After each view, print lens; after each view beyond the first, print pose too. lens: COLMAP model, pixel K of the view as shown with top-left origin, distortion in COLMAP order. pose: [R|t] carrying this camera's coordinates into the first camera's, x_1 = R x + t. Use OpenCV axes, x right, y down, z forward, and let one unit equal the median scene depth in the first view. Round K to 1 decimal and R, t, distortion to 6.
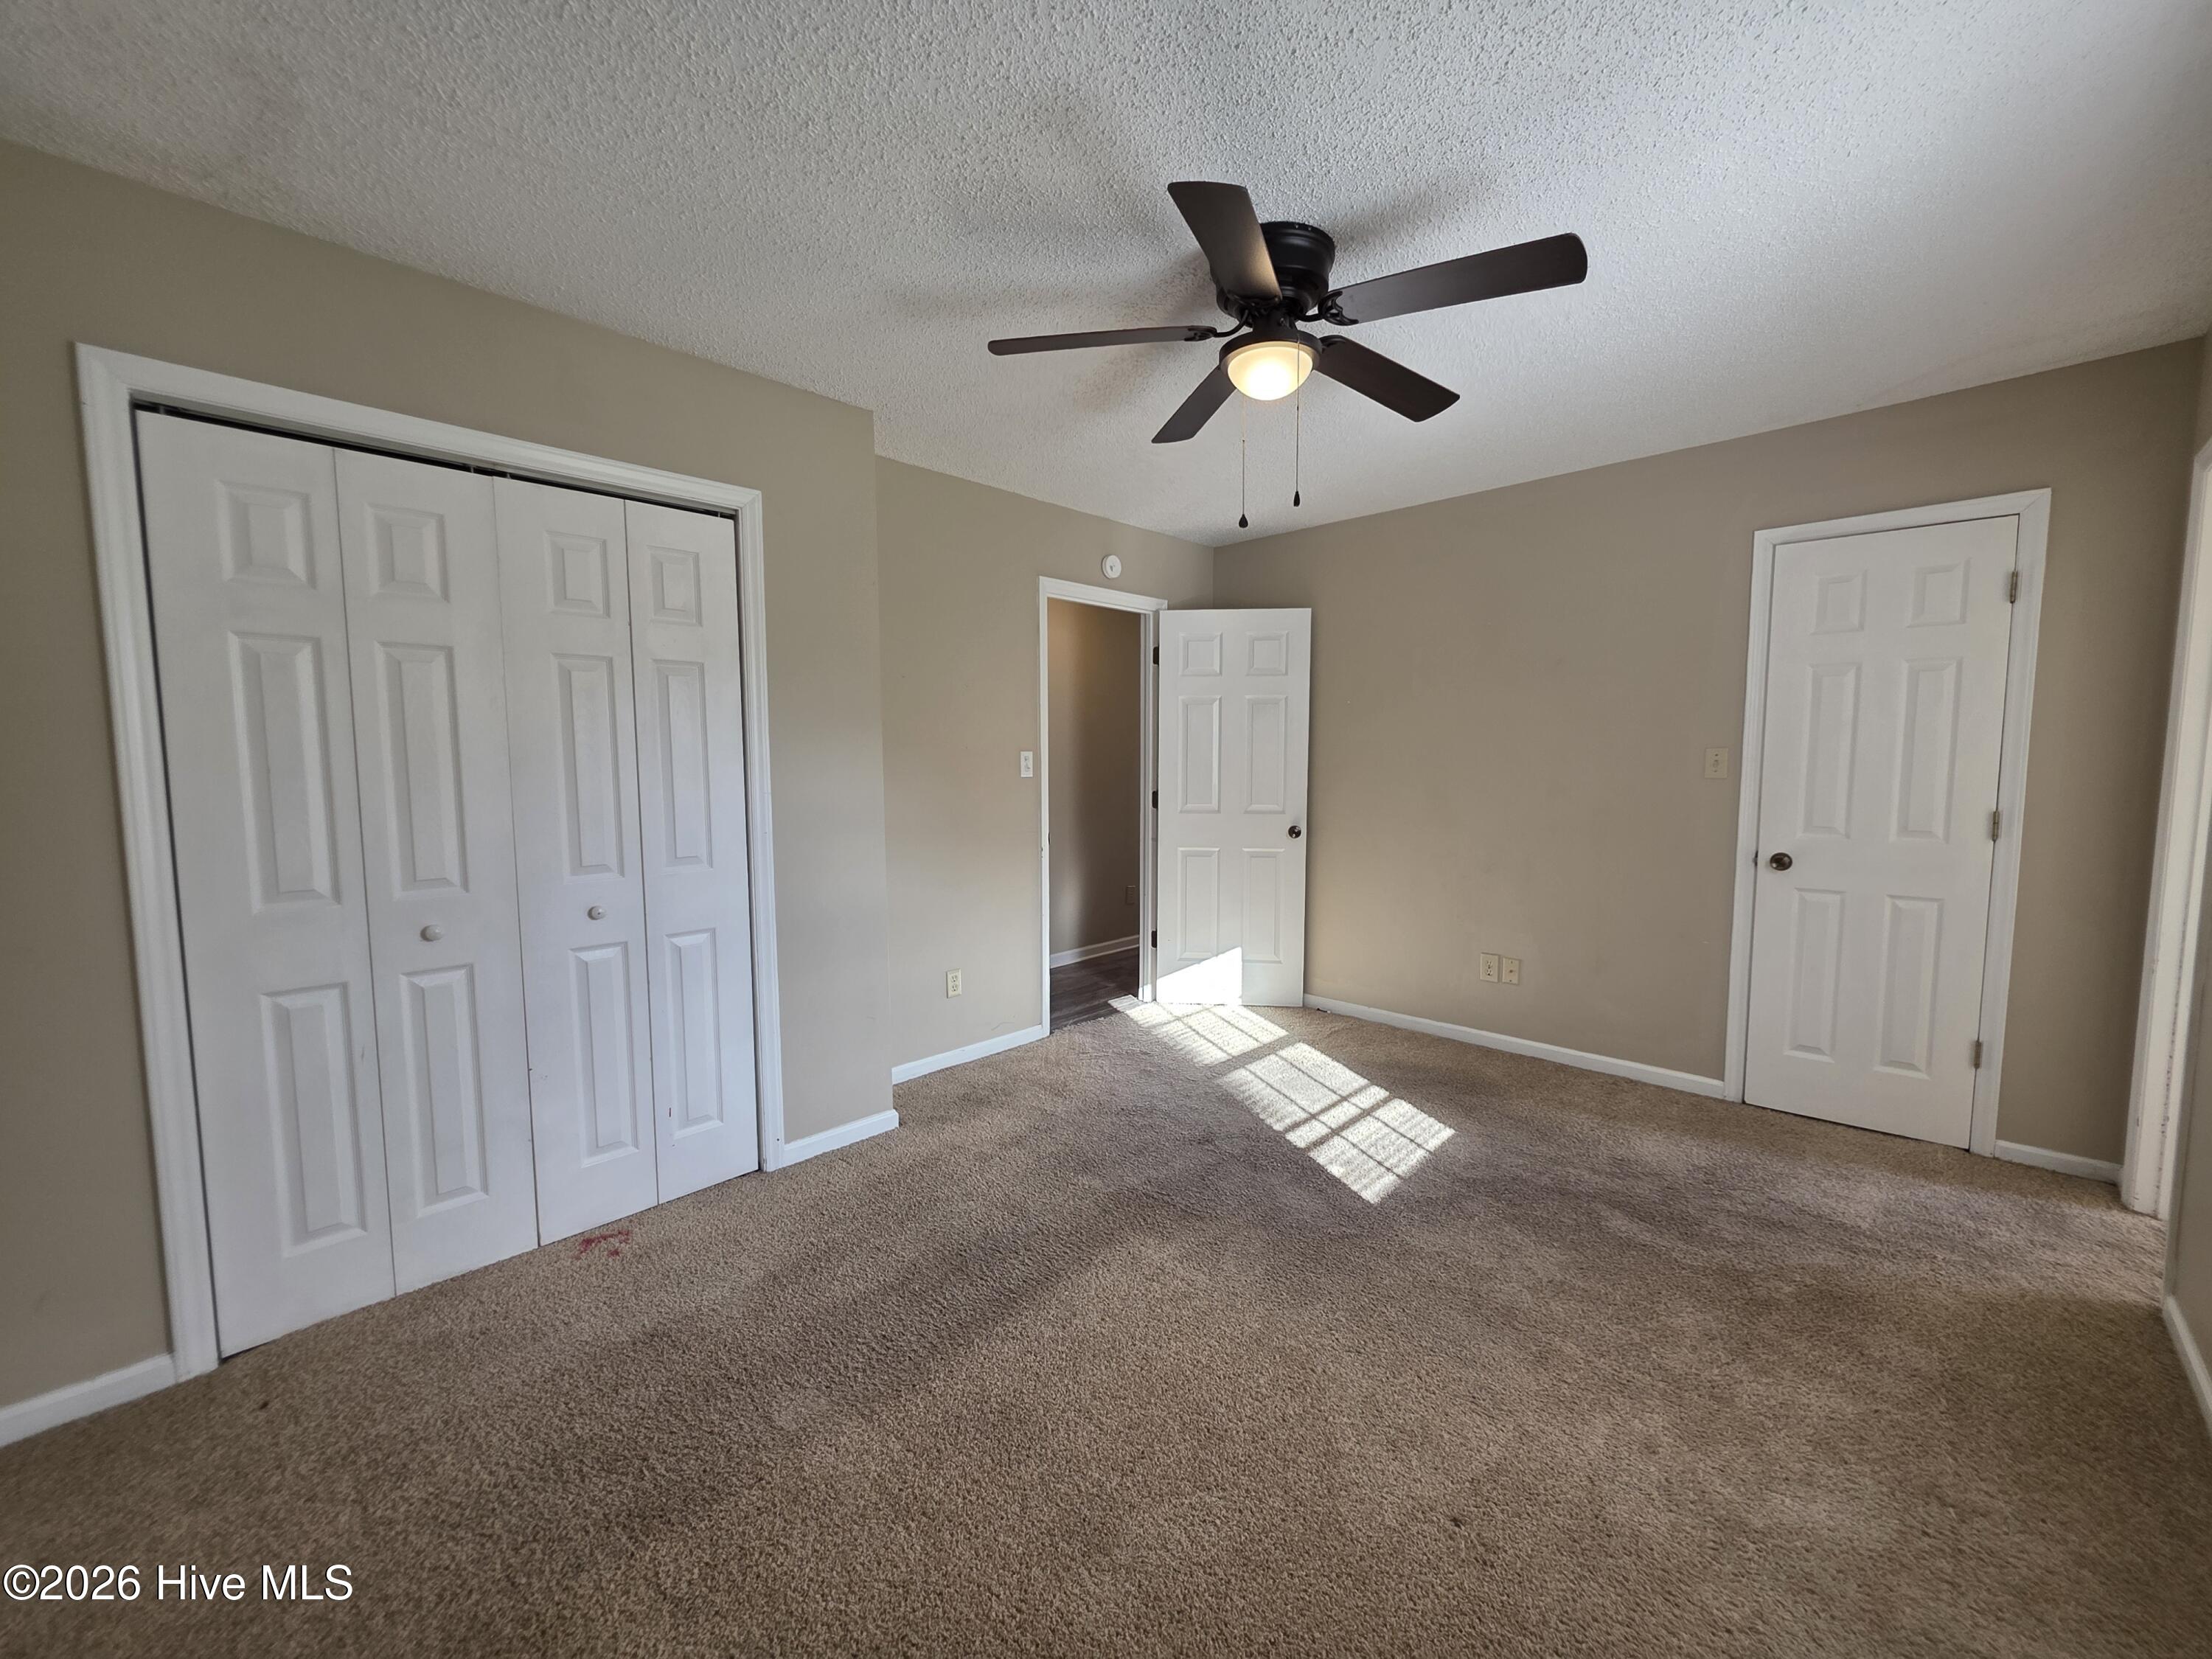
lens RADIAL K [[883.4, 0, 1115.1], [0, 883.4, 832.7], [0, 0, 1]] dist [0.001247, 0.000095]
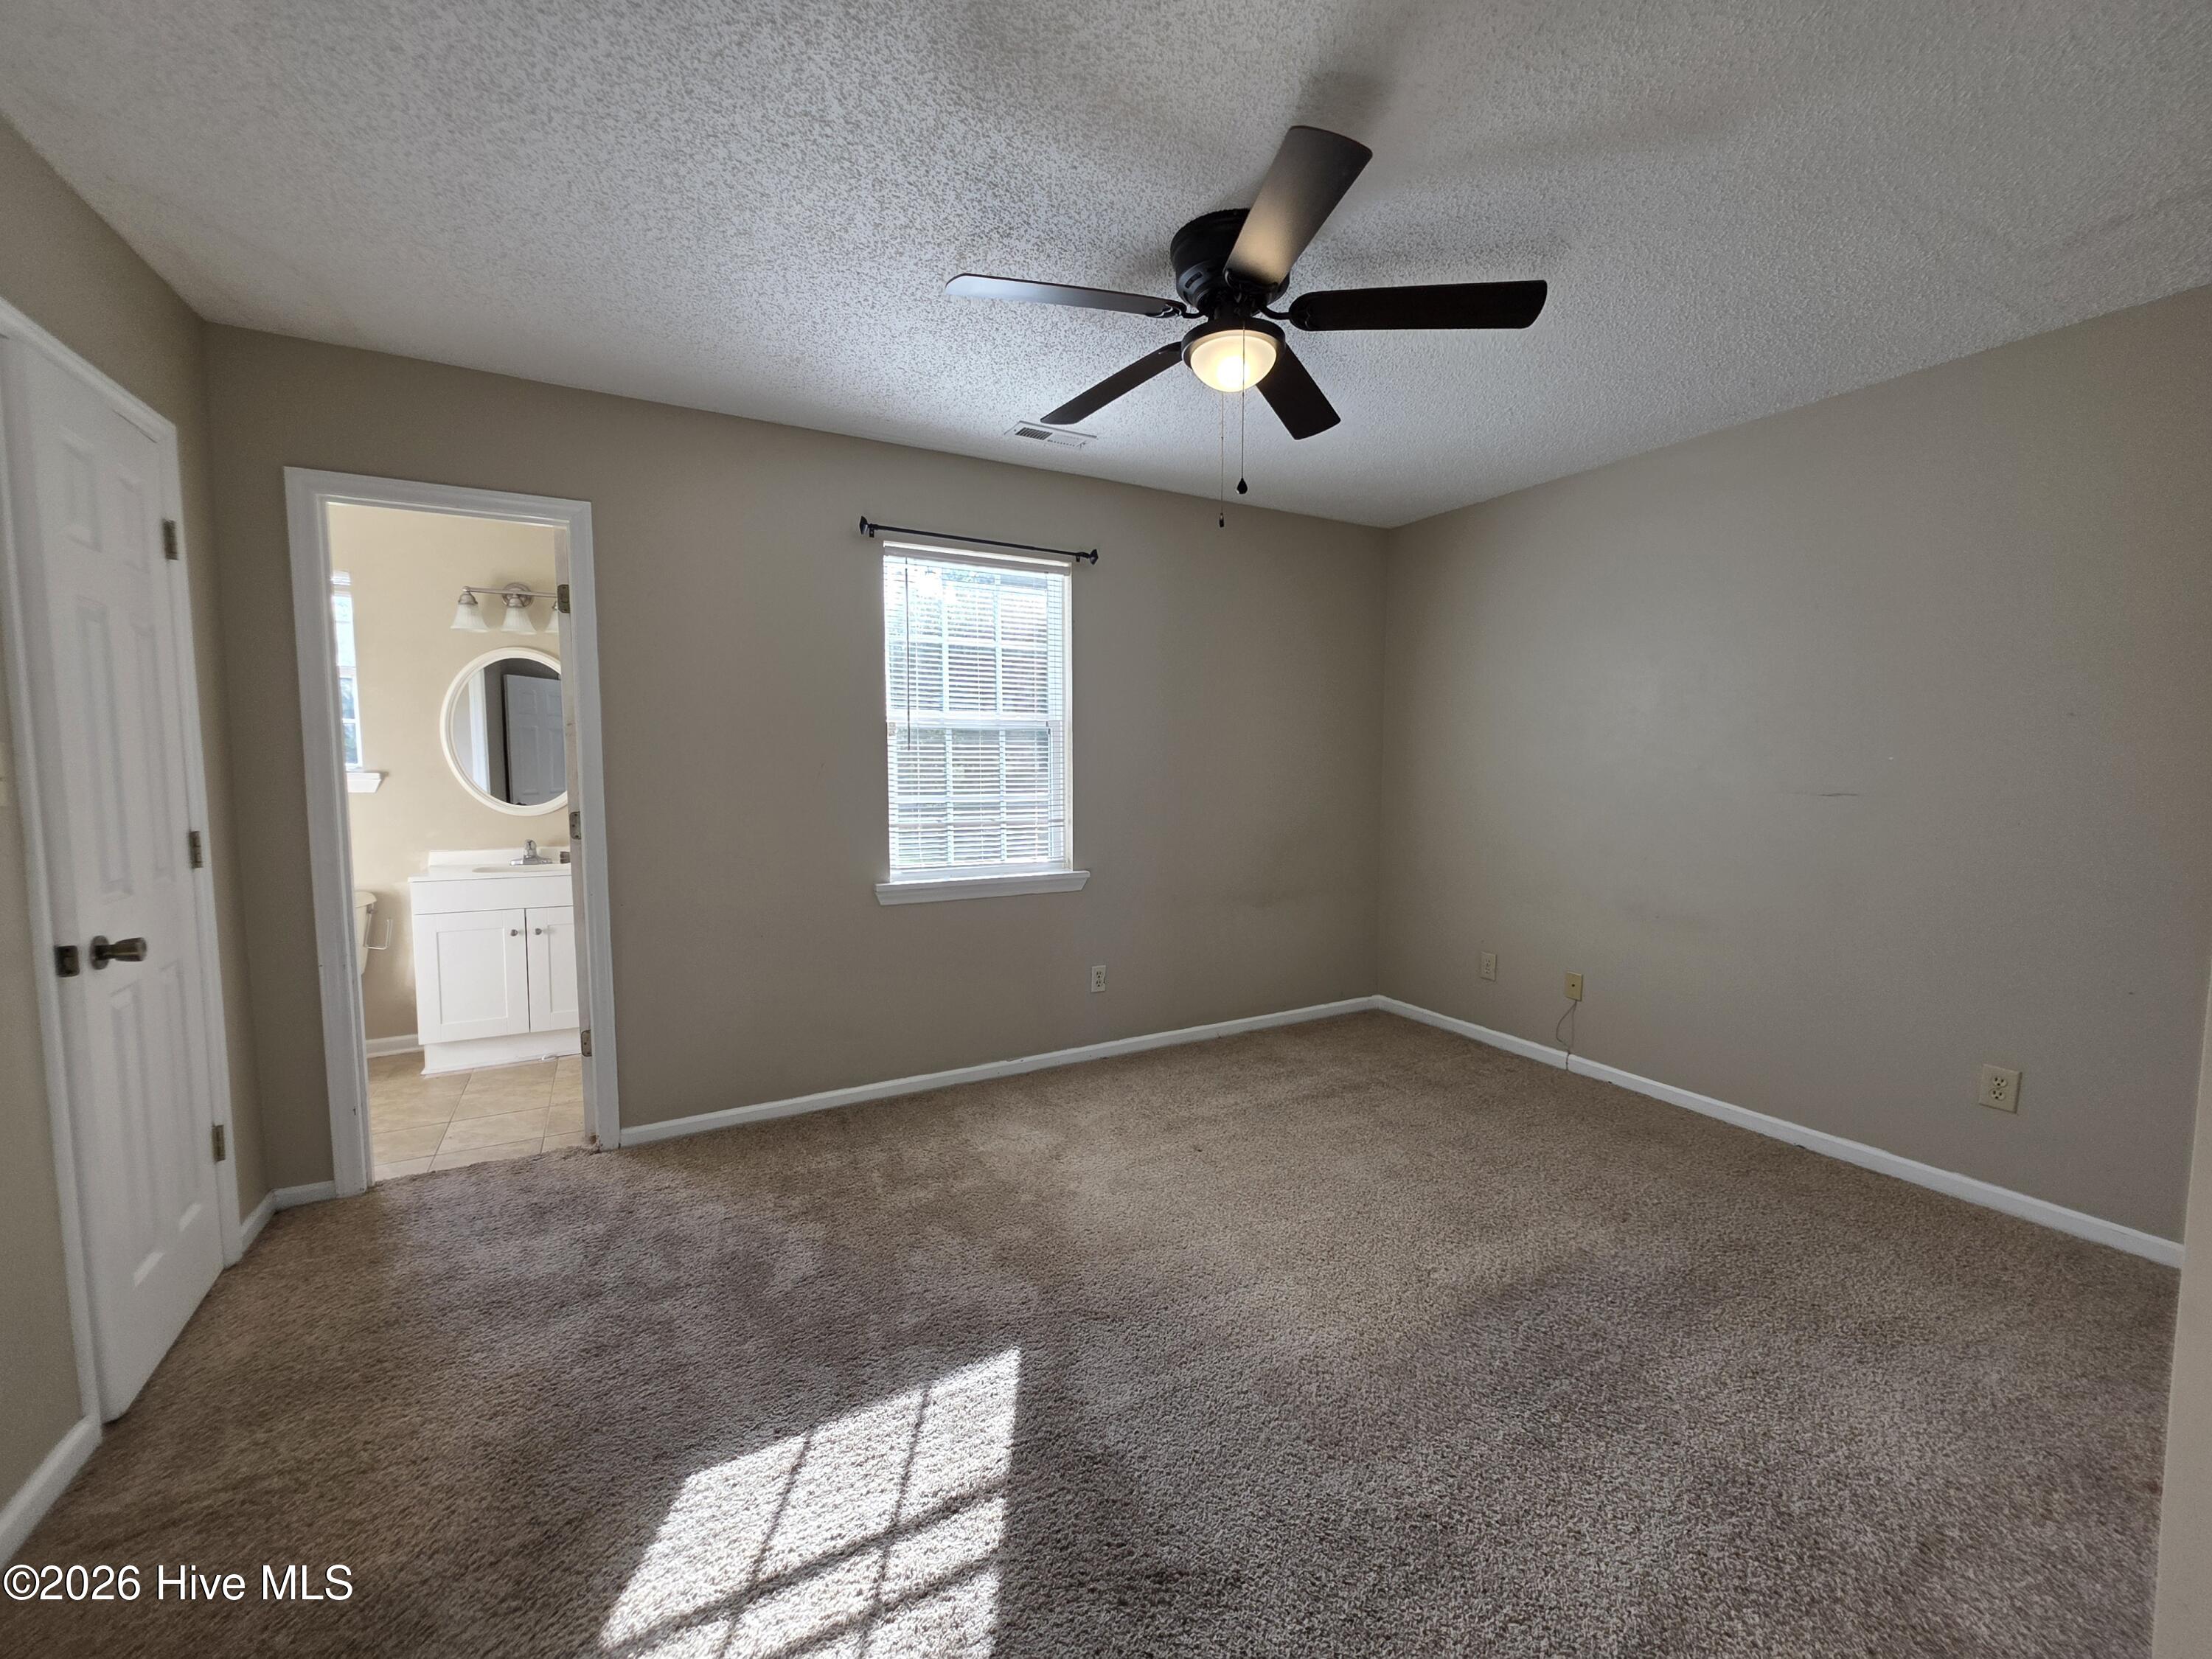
lens RADIAL K [[883.4, 0, 1115.1], [0, 883.4, 832.7], [0, 0, 1]] dist [0.001247, 0.000095]
pose [[-0.952458, -0.019973, 0.304014, -0.002182], [0.029988, 0.986858, 0.158784, -0.111043], [-0.303190, 0.160352, -0.939342, 1.431509]]
